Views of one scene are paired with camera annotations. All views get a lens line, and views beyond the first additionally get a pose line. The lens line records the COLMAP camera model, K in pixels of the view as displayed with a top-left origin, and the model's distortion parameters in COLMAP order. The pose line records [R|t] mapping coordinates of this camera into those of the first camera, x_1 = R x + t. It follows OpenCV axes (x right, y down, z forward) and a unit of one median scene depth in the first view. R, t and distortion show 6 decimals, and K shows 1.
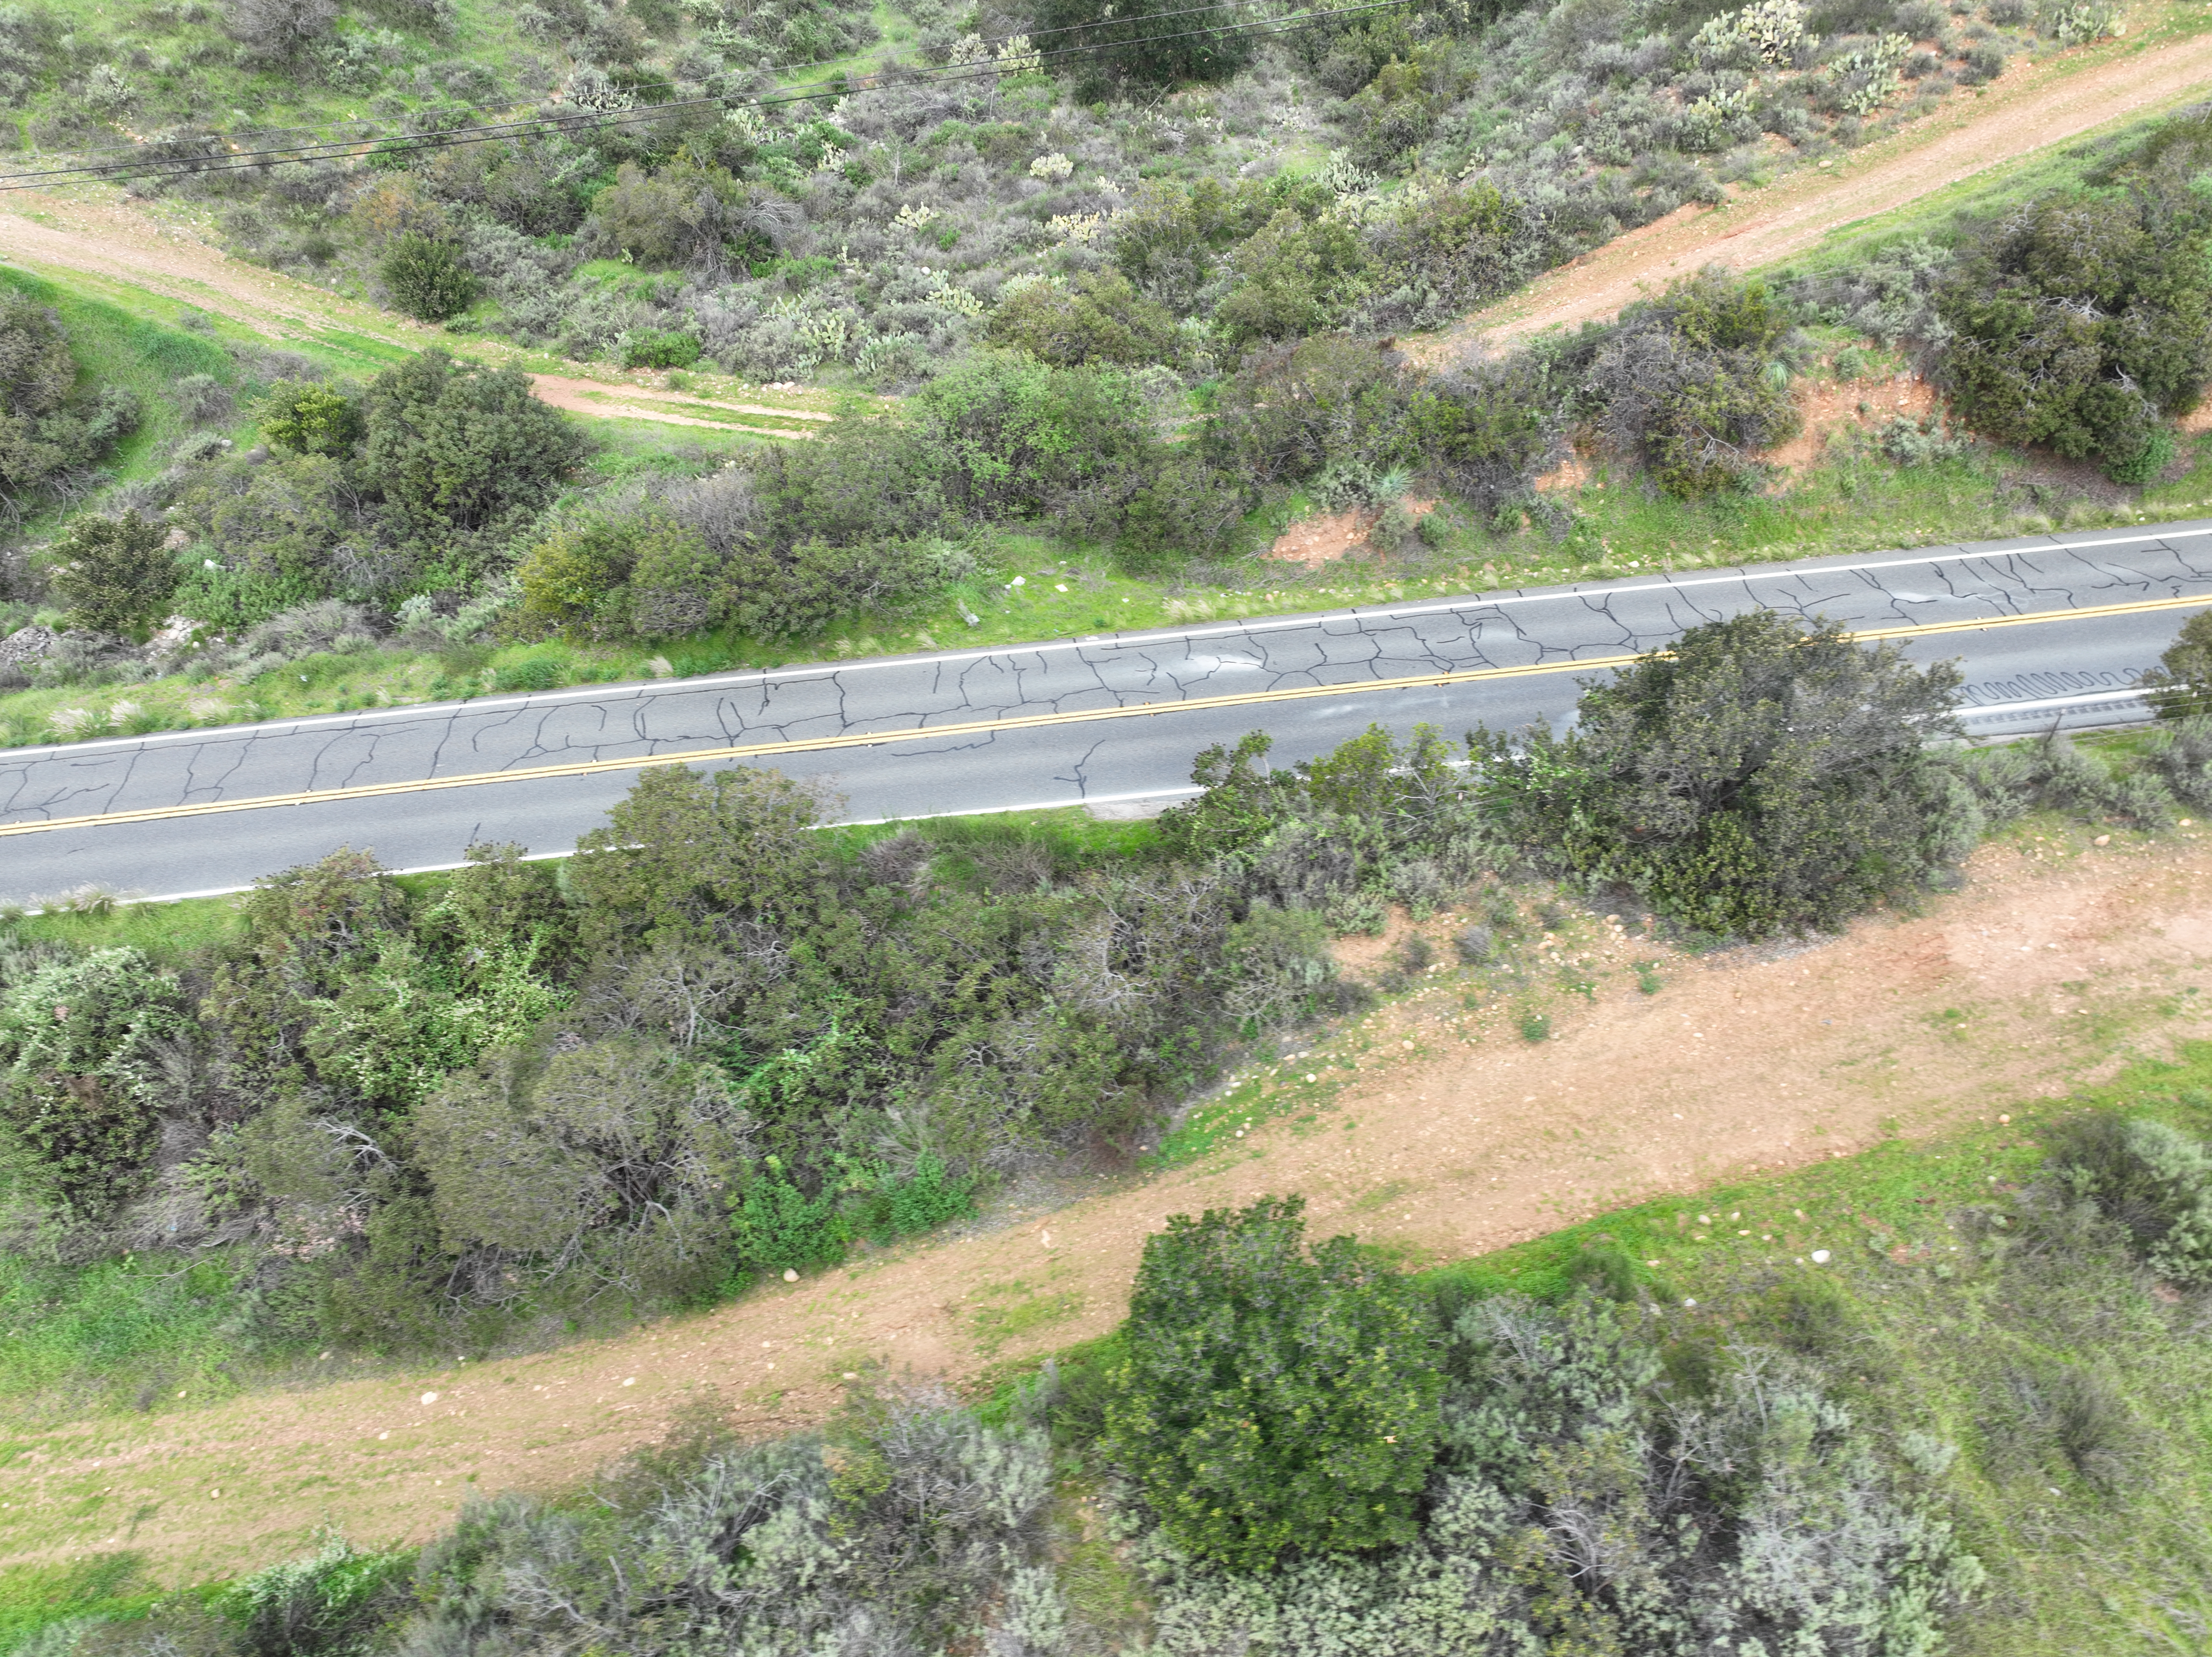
lens RADIAL K [[1571.0, 0, 1112.9], [0, 1571.0, 802.2], [0, 0, 1]] dist [-0.007068, 0.028173]
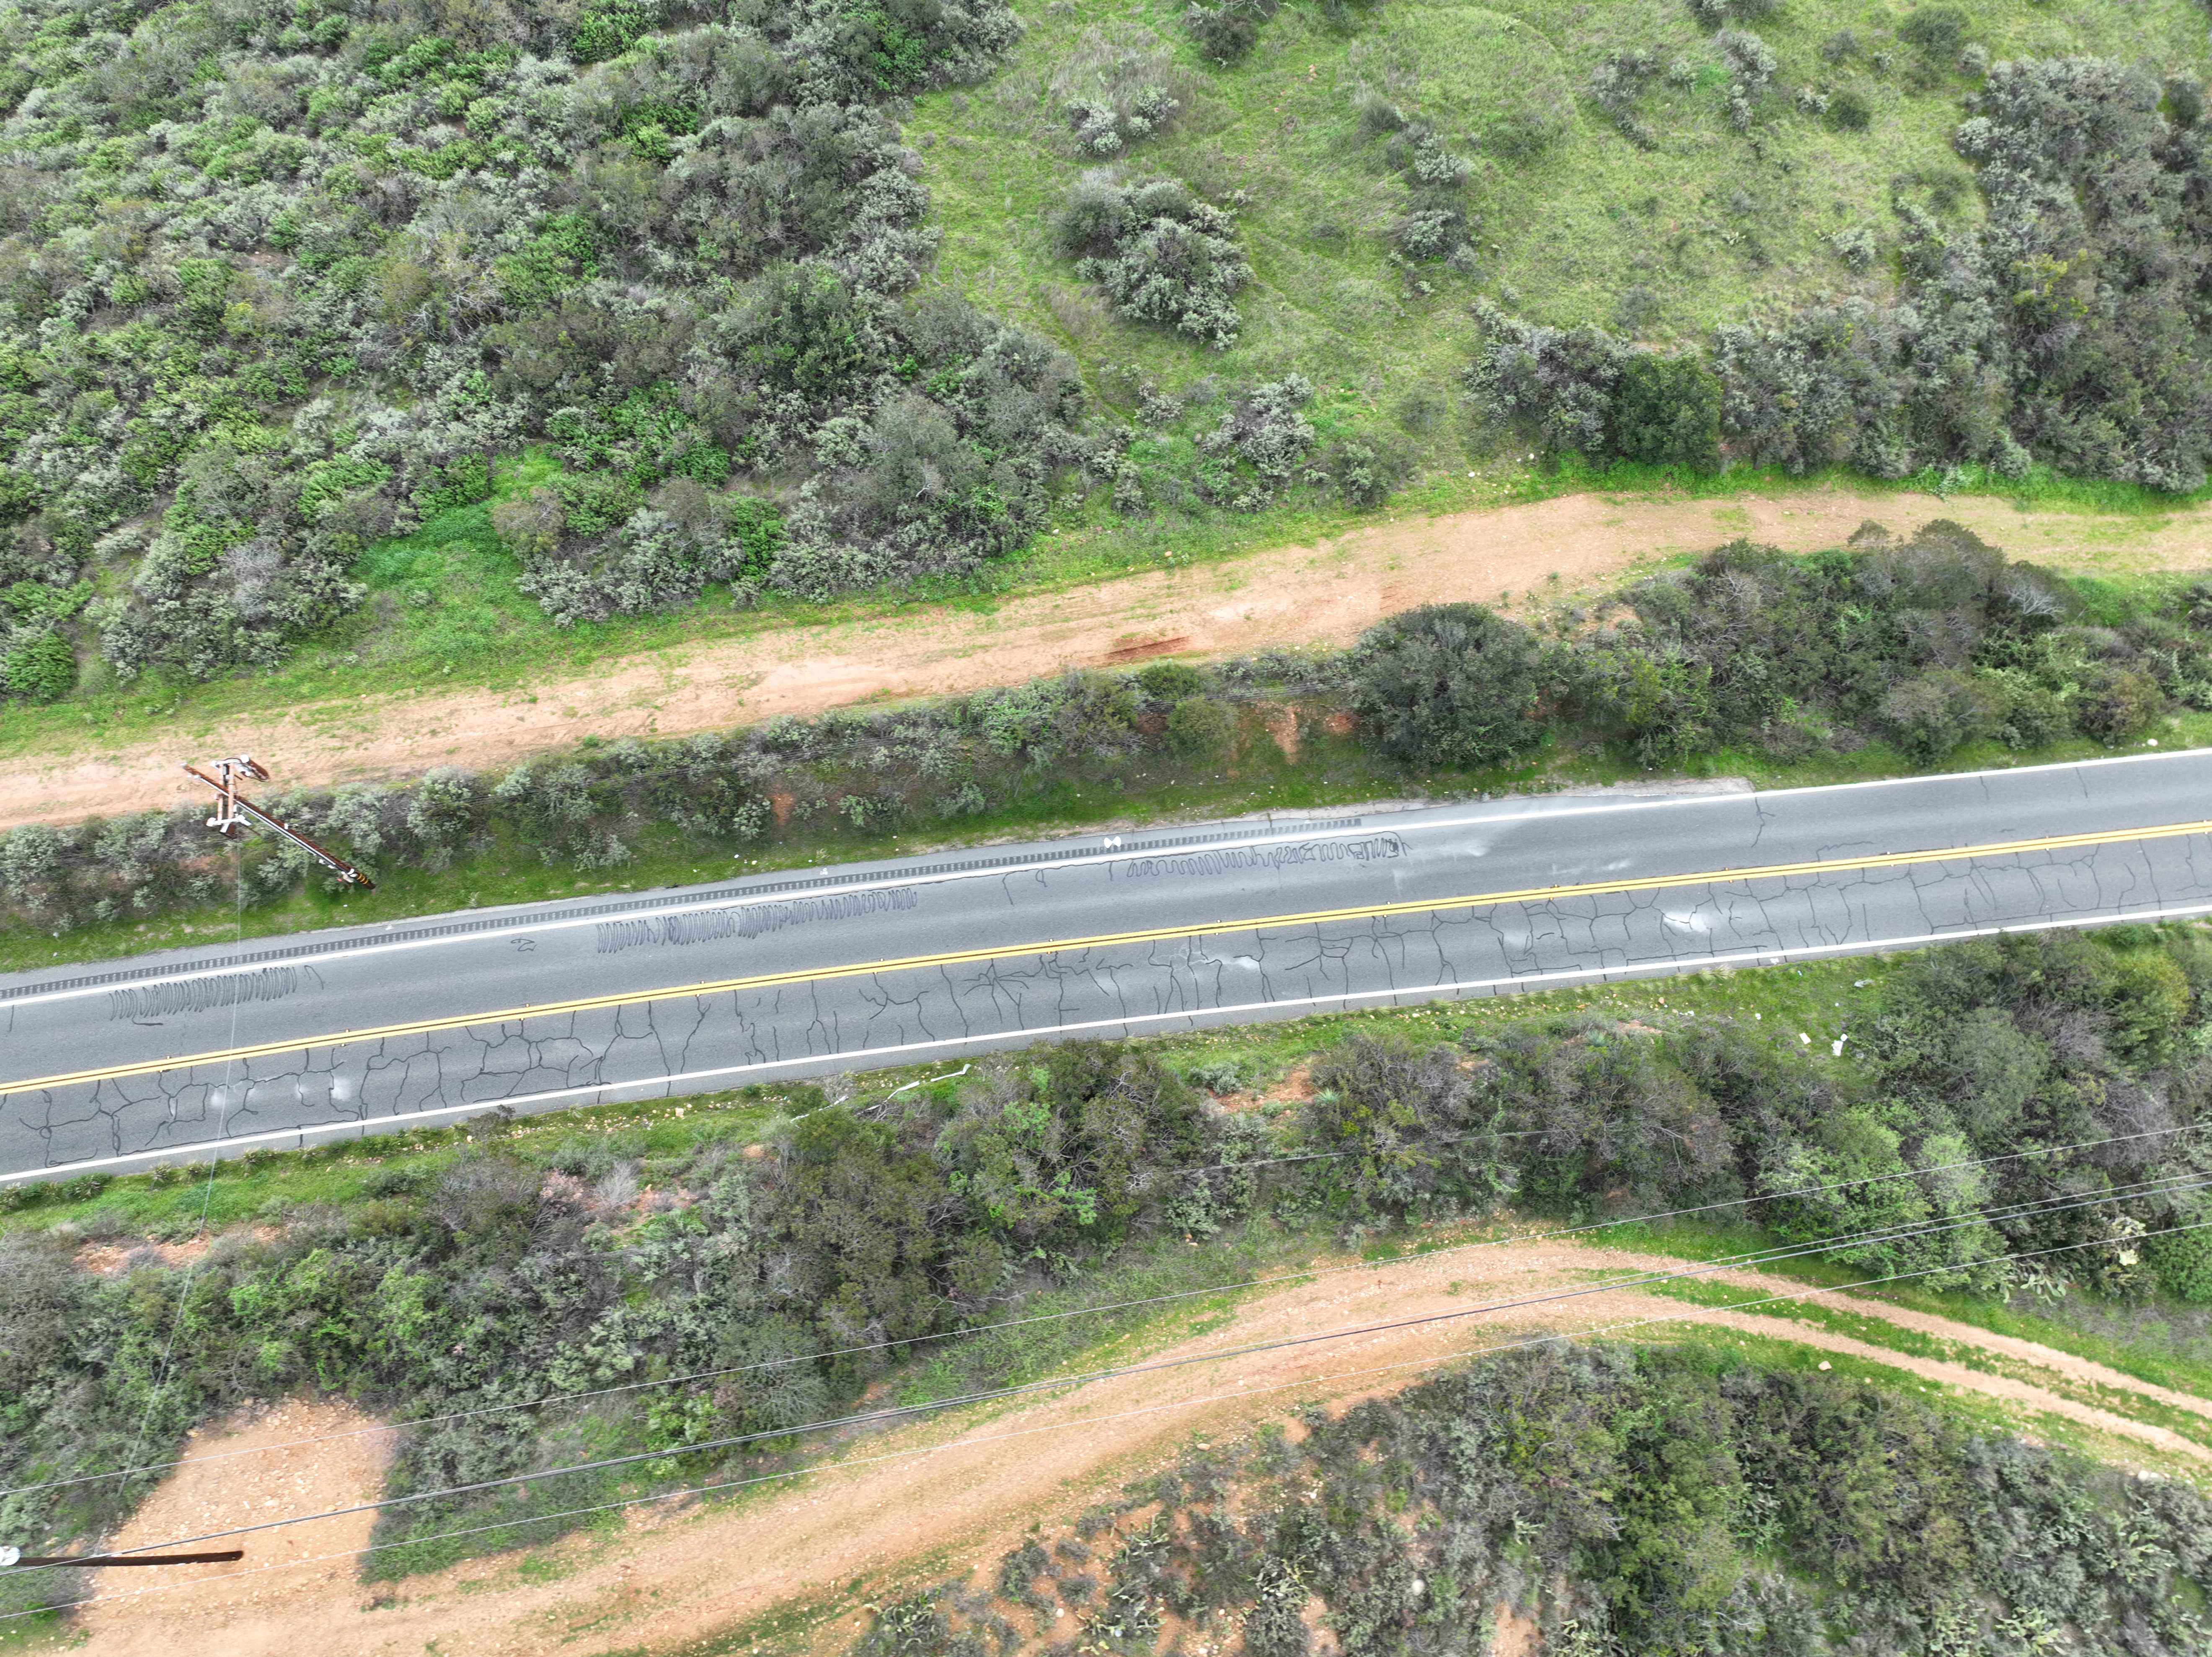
lens RADIAL K [[1545.9, 0, 1106.0], [0, 1545.9, 828.5], [0, 0, 1]] dist [-0.004833, 0.017167]
pose [[-0.999417, 0.014524, 0.030907, 0.476549], [0.023870, -0.350150, 0.936389, -1.200860], [0.024422, 0.936581, 0.349599, 0.271899]]
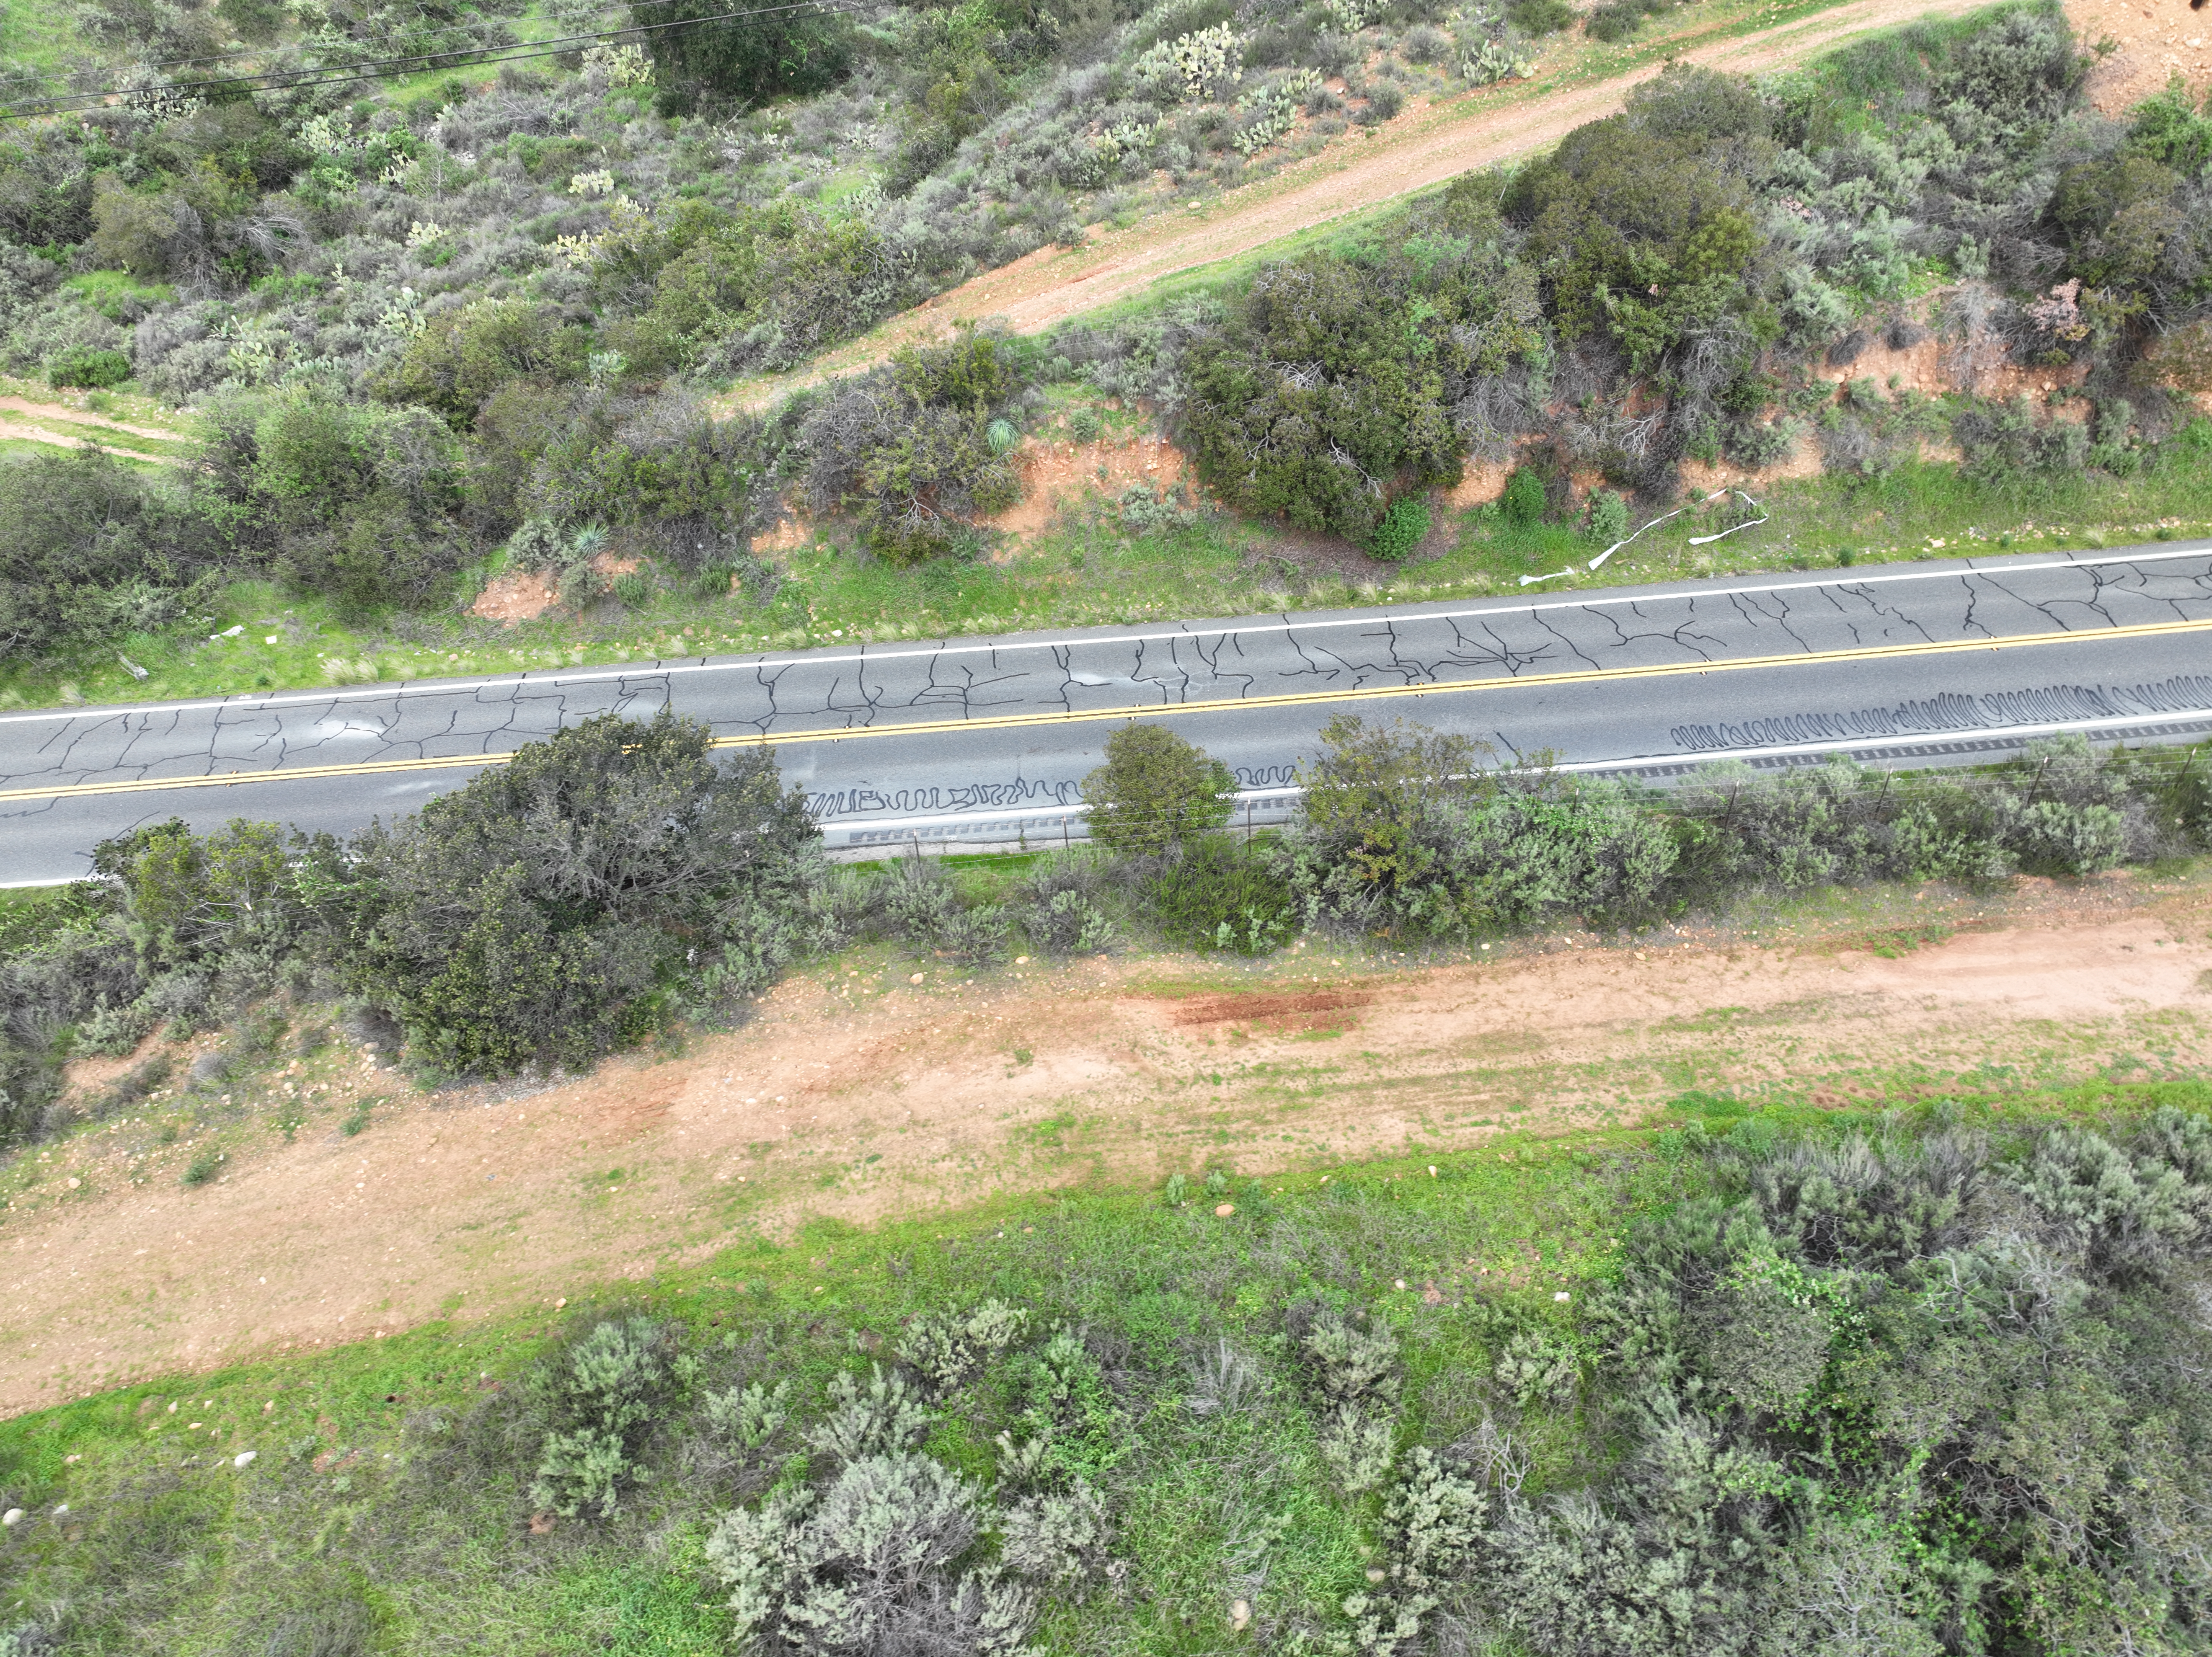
lens RADIAL K [[1545.9, 0, 1106.0], [0, 1545.9, 828.5], [0, 0, 1]] dist [-0.004833, 0.017167]
pose [[0.999097, 0.030578, -0.029515, 0.436746], [-0.029911, 0.999293, 0.022775, -0.049828], [0.030190, -0.021872, 0.999305, 0.058968]]
